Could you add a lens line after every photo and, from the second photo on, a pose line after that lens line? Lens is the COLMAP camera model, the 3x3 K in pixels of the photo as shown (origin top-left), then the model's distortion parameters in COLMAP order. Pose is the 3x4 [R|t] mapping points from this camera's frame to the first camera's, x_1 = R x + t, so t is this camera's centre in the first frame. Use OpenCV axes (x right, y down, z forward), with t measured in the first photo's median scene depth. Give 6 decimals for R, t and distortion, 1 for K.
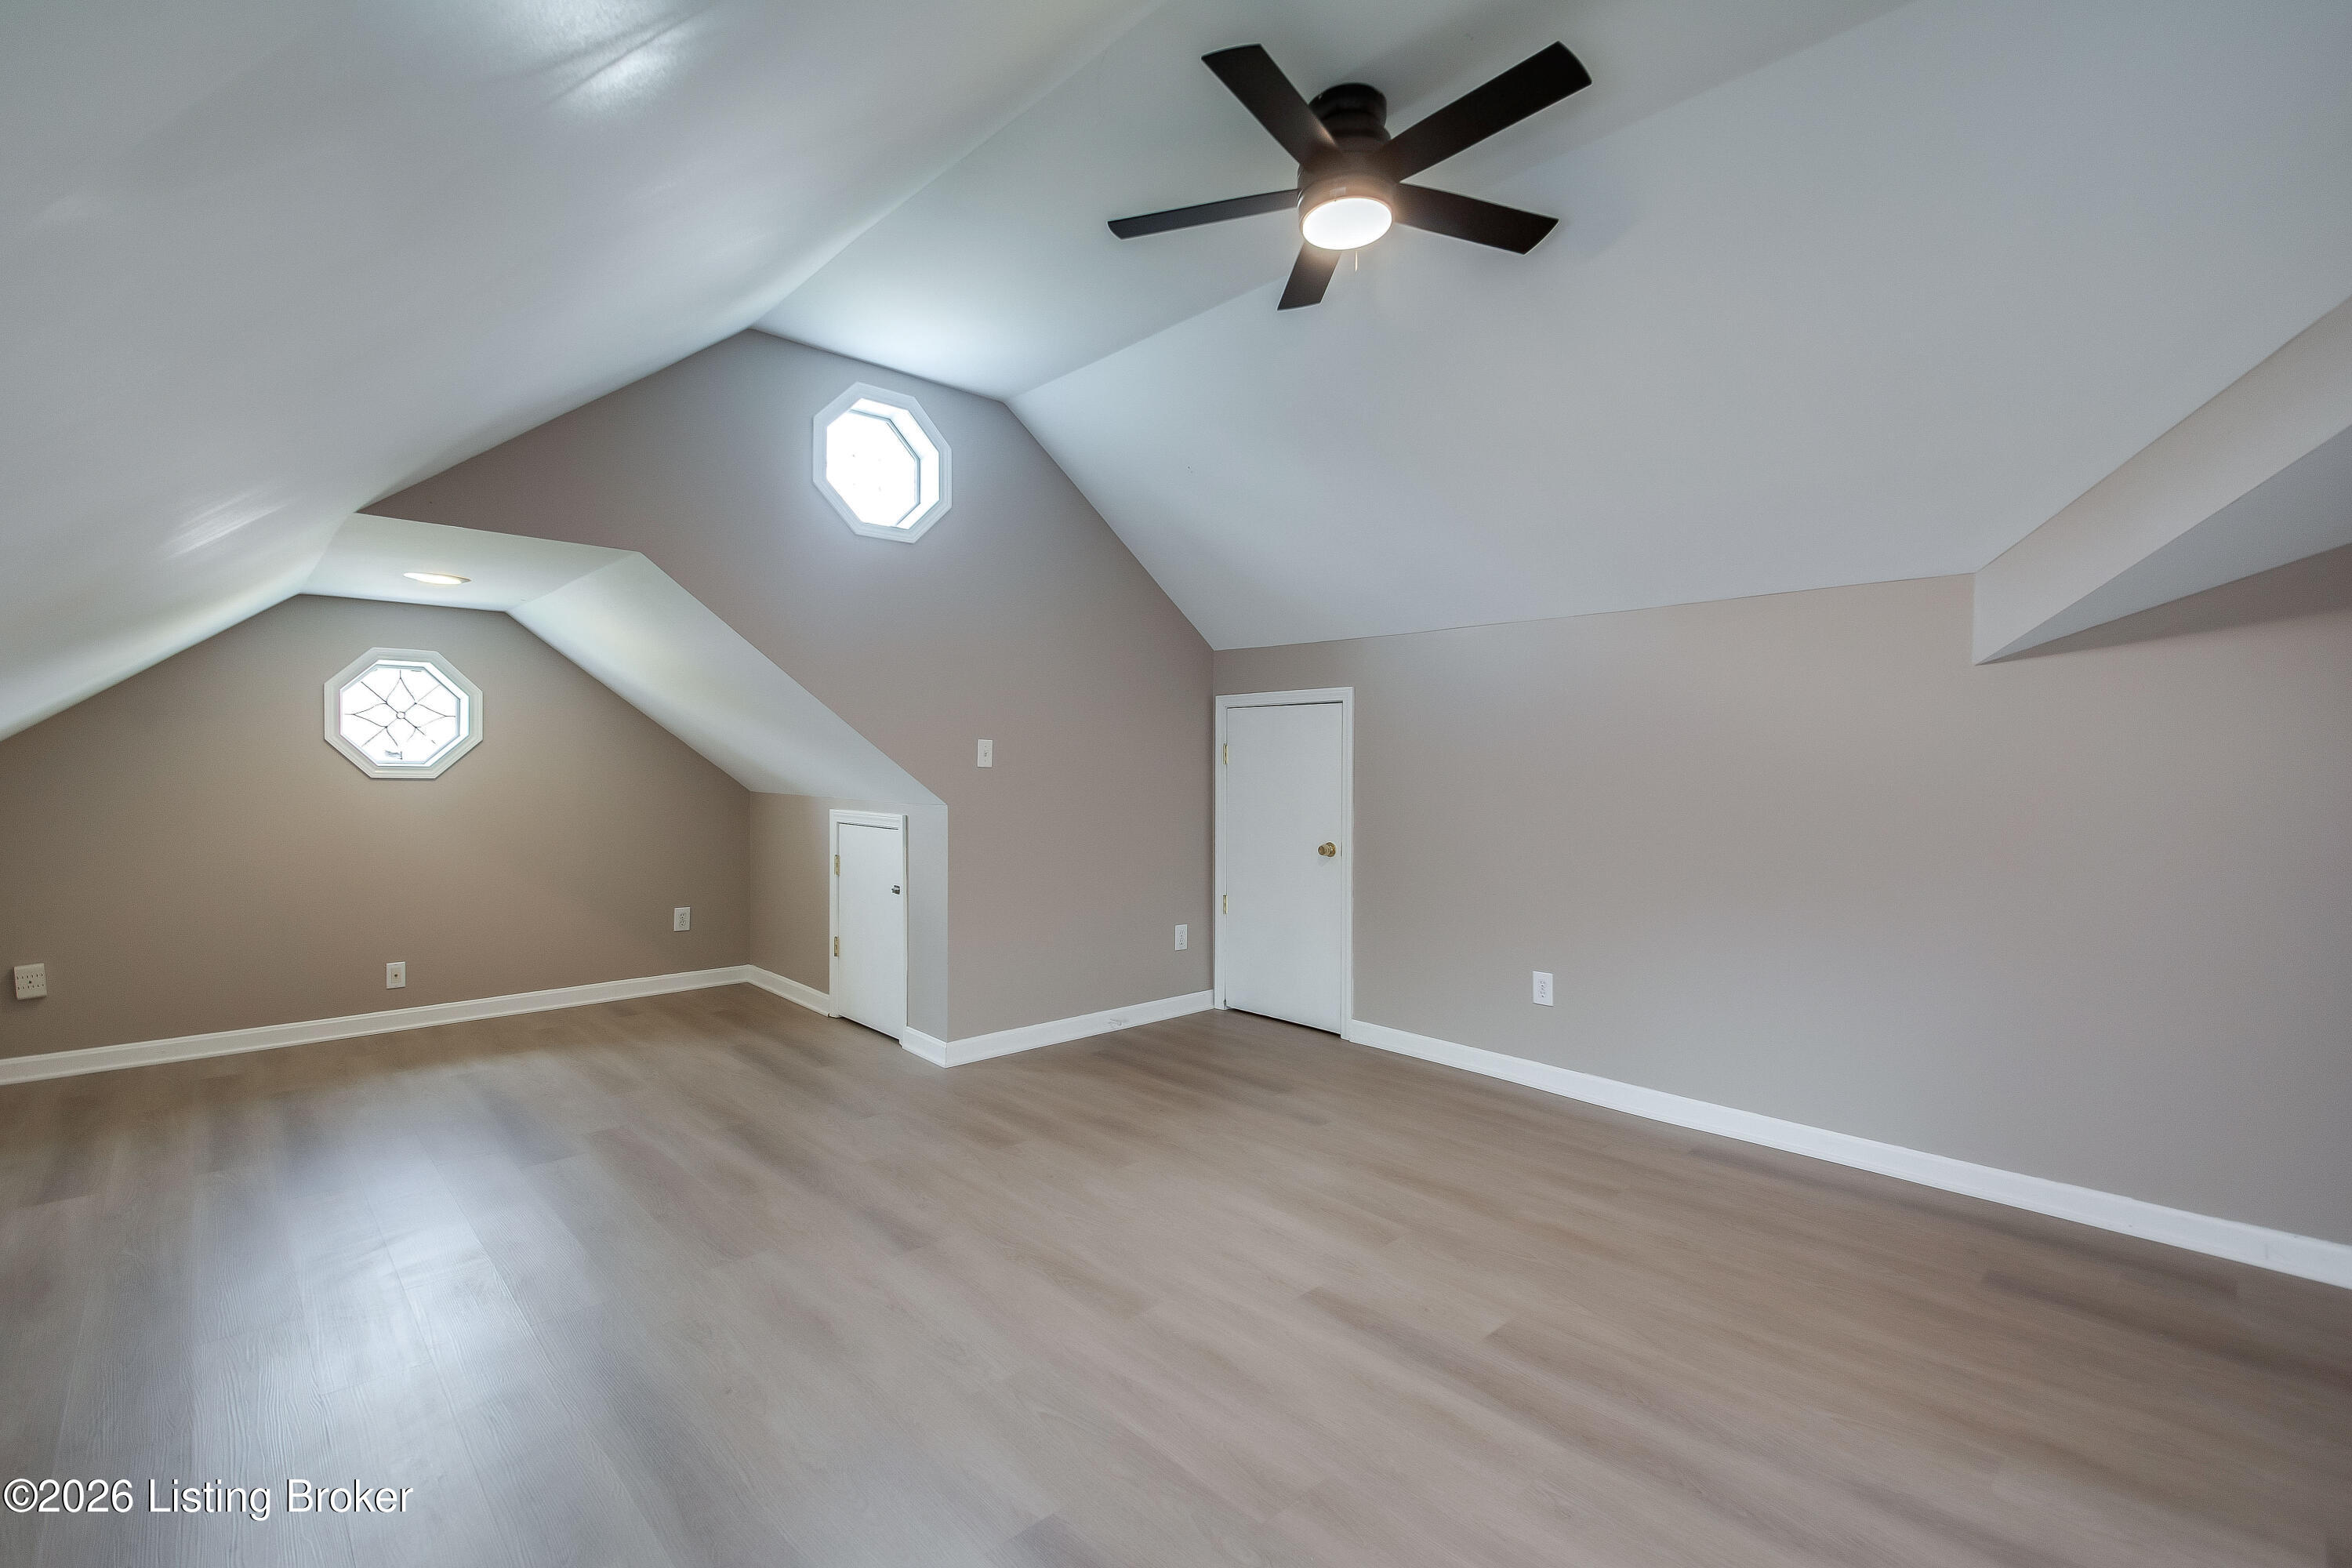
lens RADIAL K [[1045.9, 0, 1161.7], [0, 1045.9, 773.8], [0, 0, 1]] dist [0.029296, -0.000123]
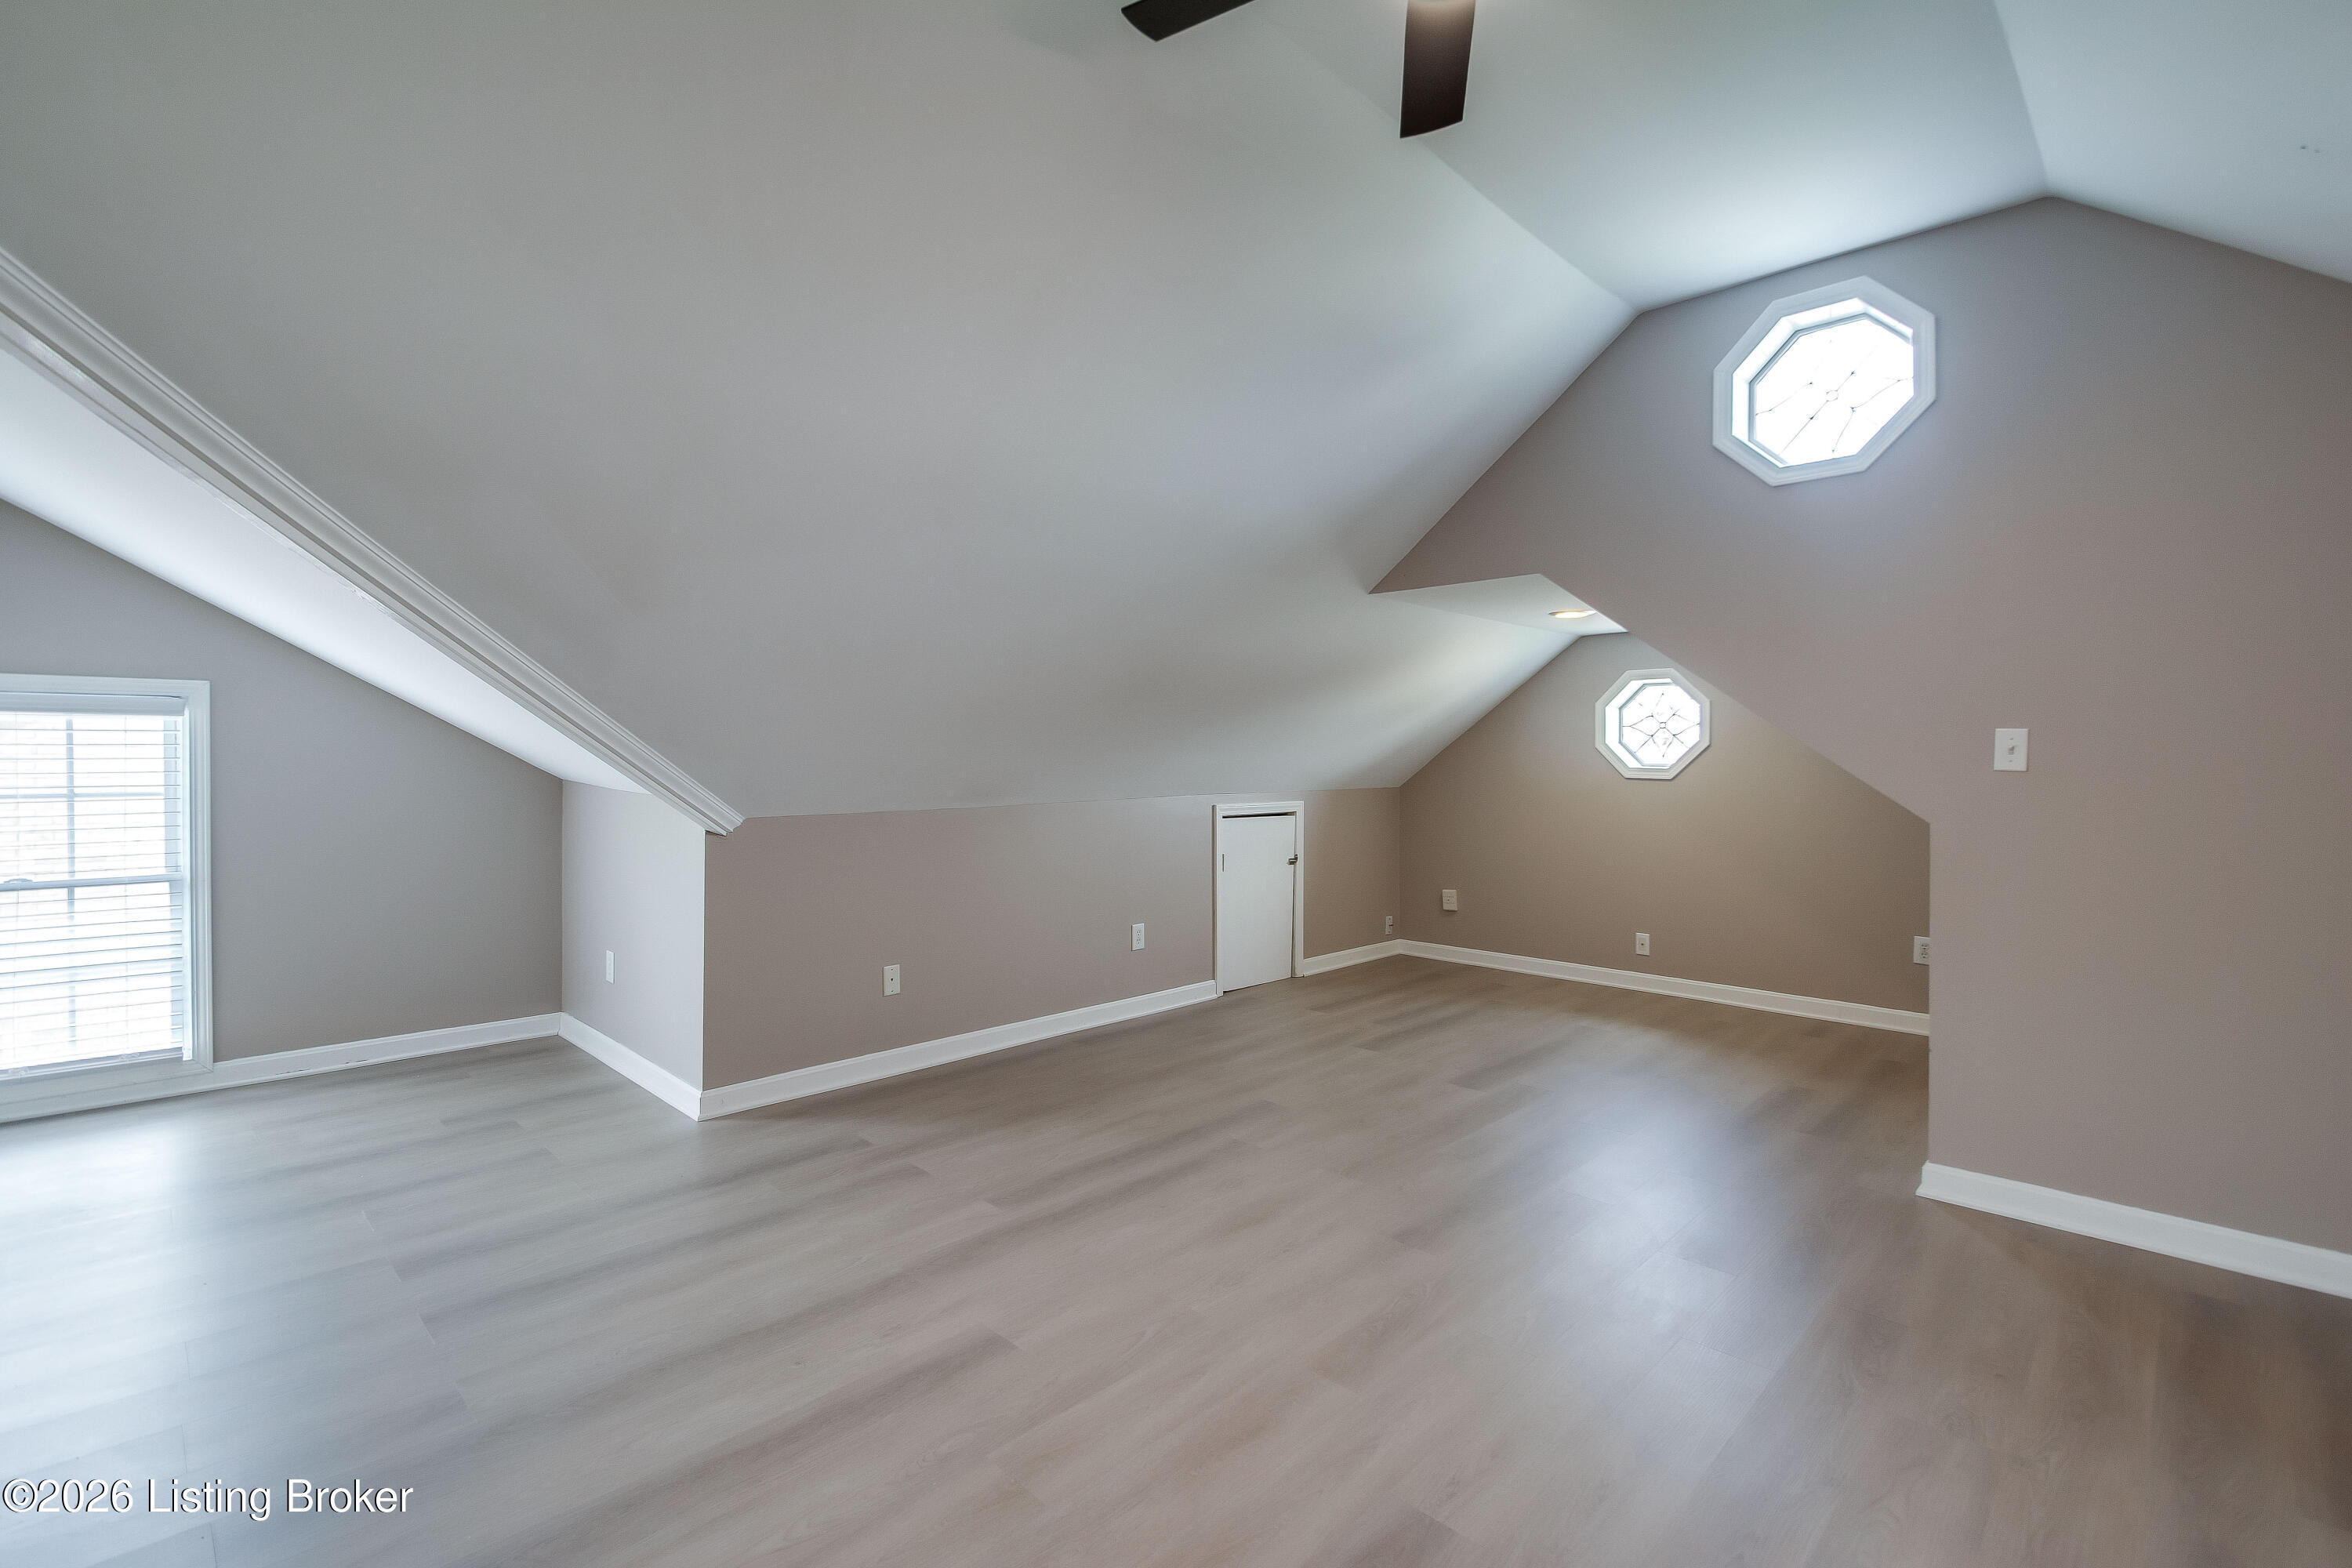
lens RADIAL K [[1045.9, 0, 1161.7], [0, 1045.9, 773.8], [0, 0, 1]] dist [0.029296, -0.000123]
pose [[0.055894, 0.006004, -0.998419, 0.490774], [-0.008764, 0.999946, 0.005522, -0.003336], [0.998398, 0.008441, 0.055944, 0.456684]]
